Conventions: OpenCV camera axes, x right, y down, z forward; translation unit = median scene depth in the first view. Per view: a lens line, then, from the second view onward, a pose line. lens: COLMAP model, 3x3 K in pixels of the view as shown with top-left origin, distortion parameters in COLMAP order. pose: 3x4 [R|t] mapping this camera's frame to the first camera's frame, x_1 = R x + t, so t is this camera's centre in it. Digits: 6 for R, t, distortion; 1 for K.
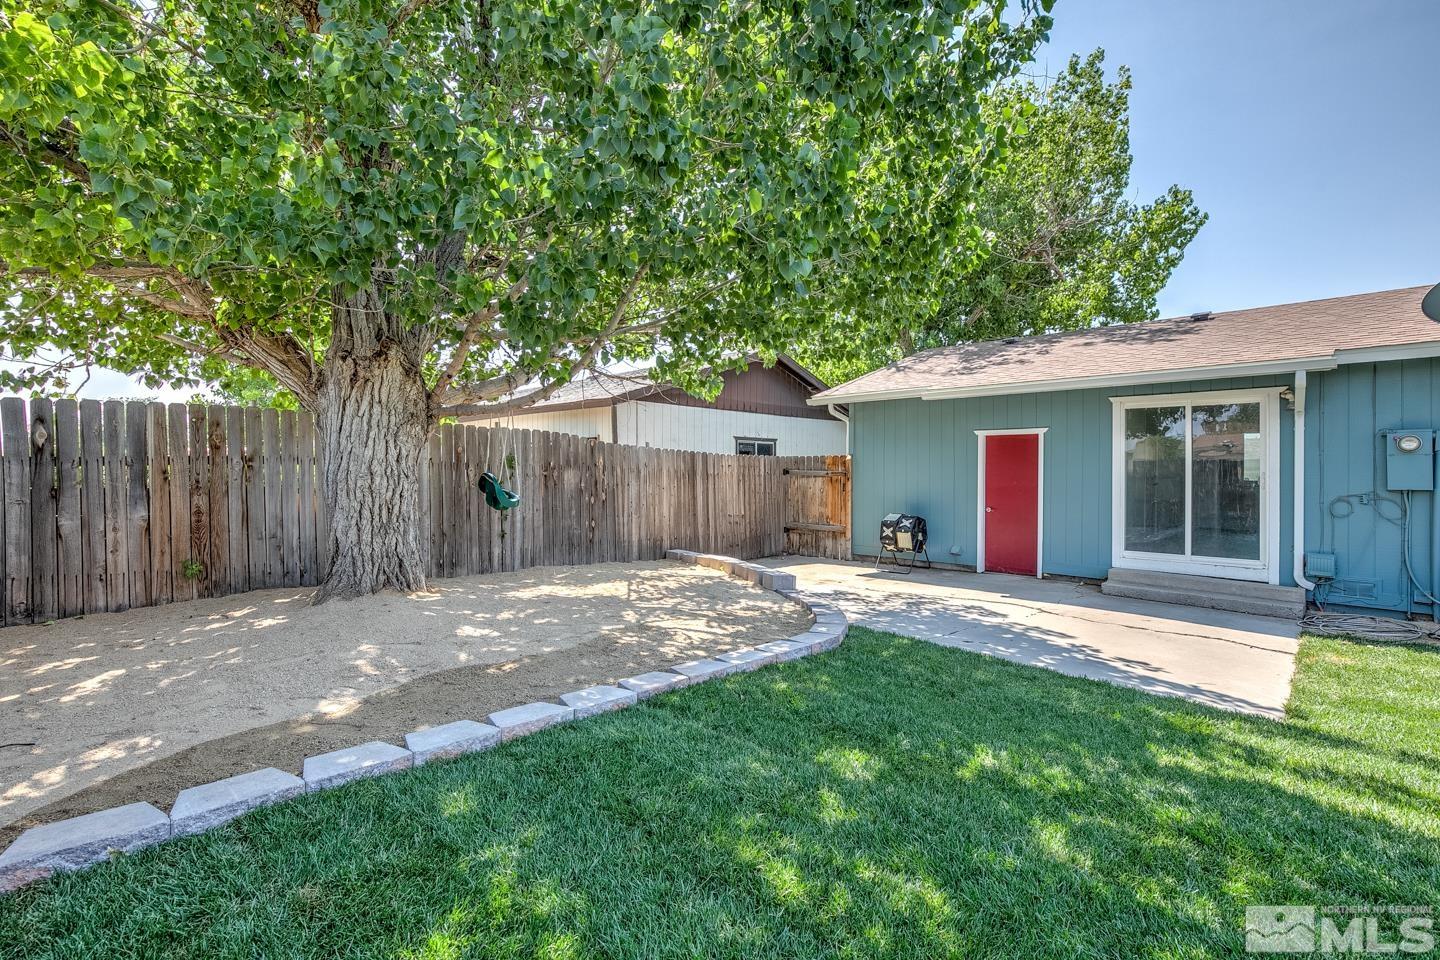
lens RADIAL K [[665.8, 0, 728.8], [0, 665.8, 474.7], [0, 0, 1]] dist [-0.011218, 0.005055]
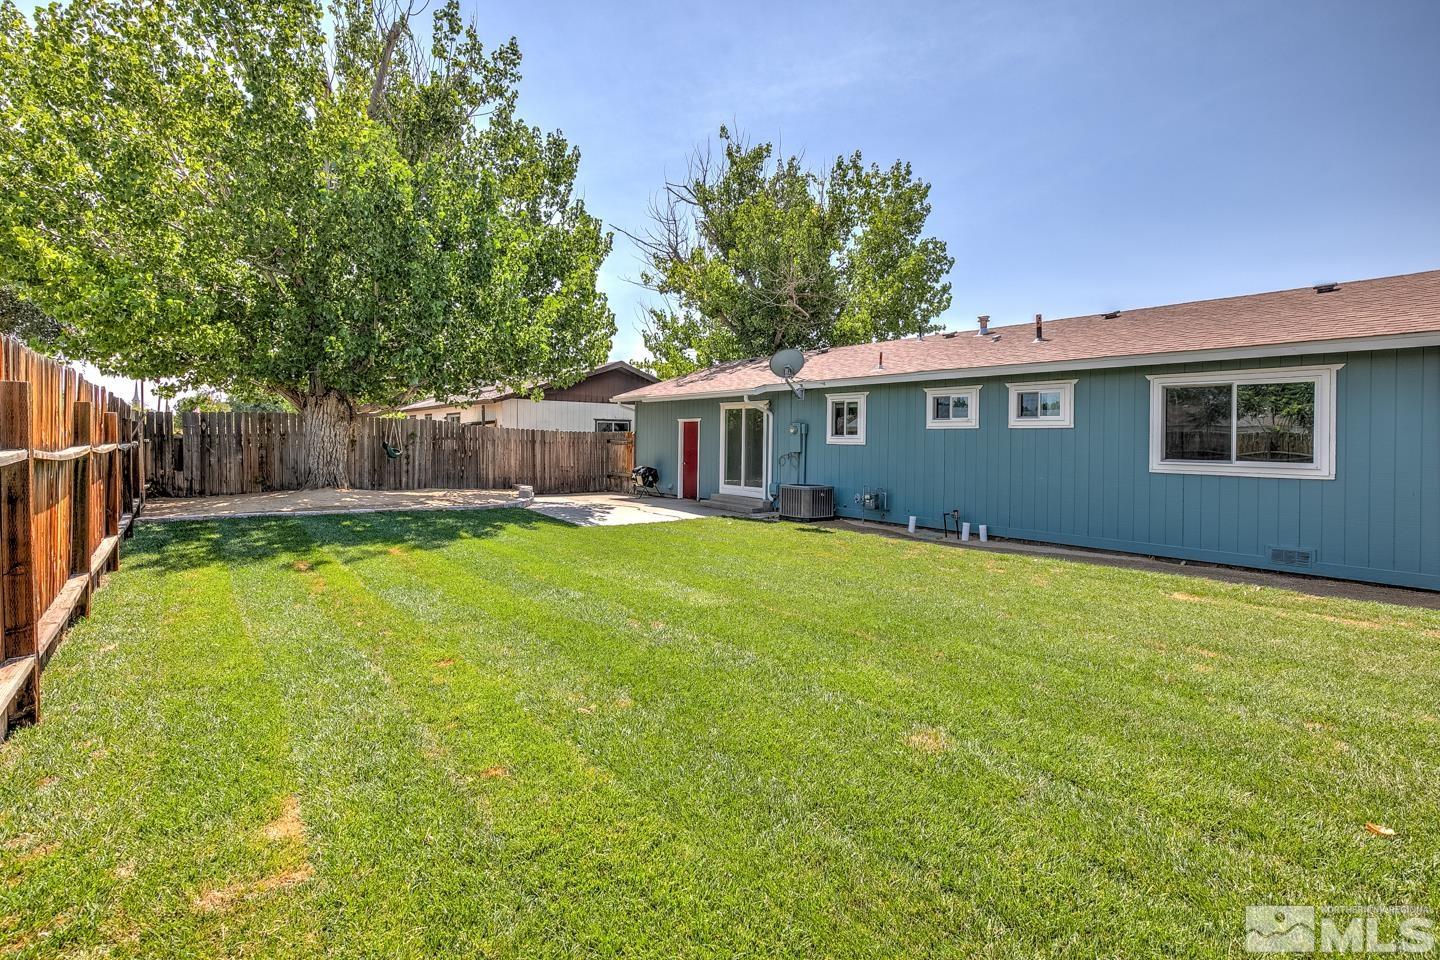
lens RADIAL K [[665.8, 0, 751.6], [0, 665.8, 451.7], [0, 0, 1]] dist [-0.011218, 0.005055]
pose [[0.994984, 0.007183, -0.099779, 0.897623], [-0.005878, 0.999893, 0.013370, -0.003888], [0.099865, -0.012716, 0.994920, -0.906003]]
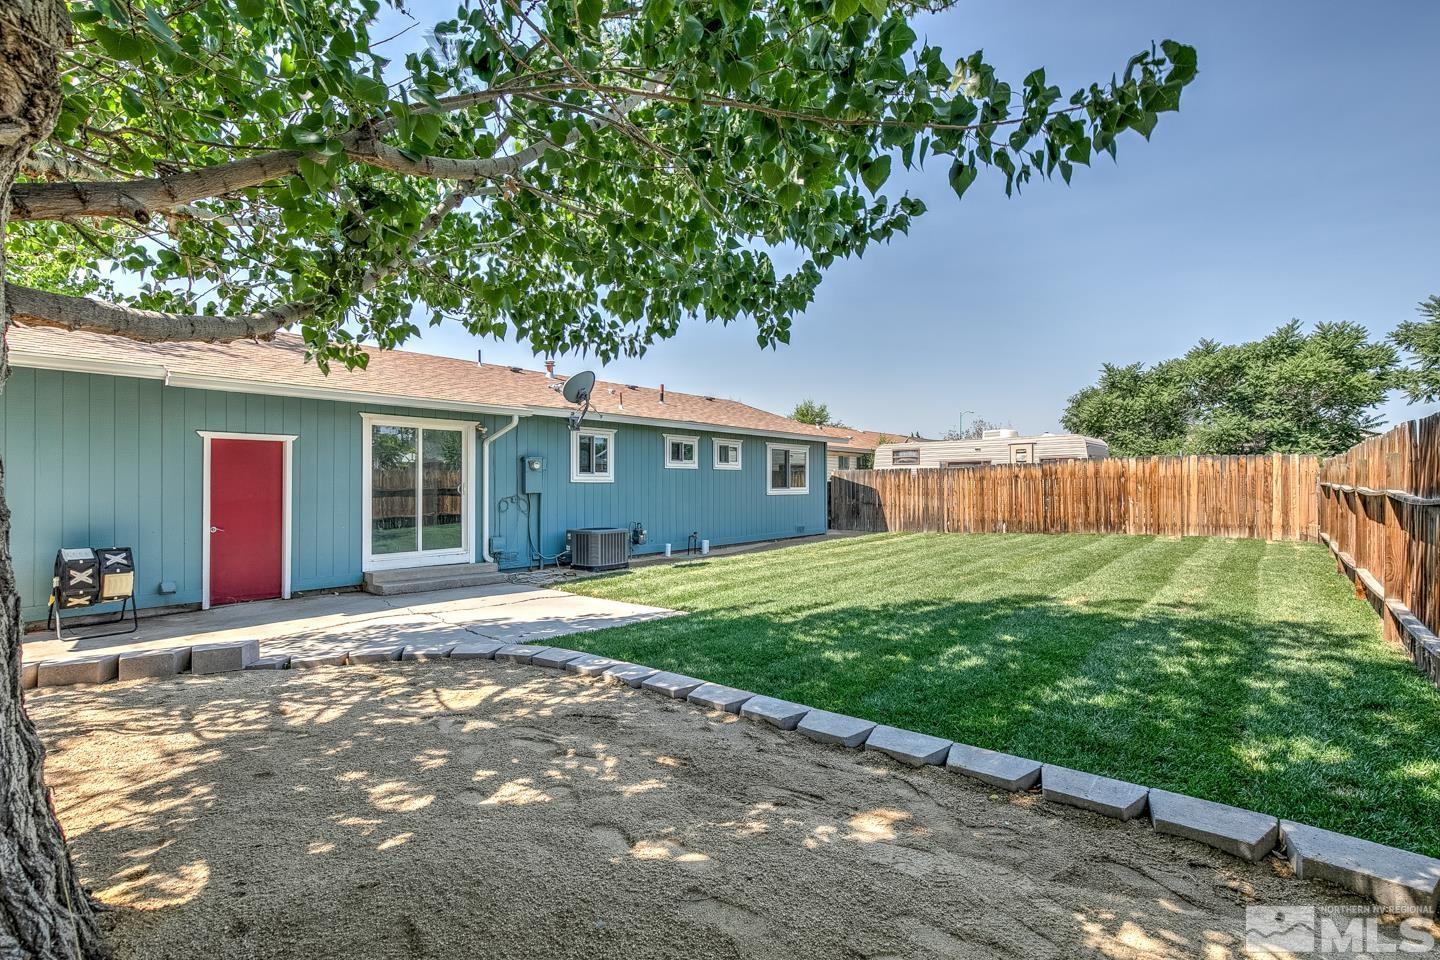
lens RADIAL K [[665.8, 0, 730.0], [0, 665.8, 477.9], [0, 0, 1]] dist [-0.011218, 0.005055]
pose [[-0.080937, 0.001566, 0.996718, -0.557720], [0.004369, 0.999990, -0.001217, -0.008484], [-0.996710, 0.004256, -0.080943, 0.524606]]
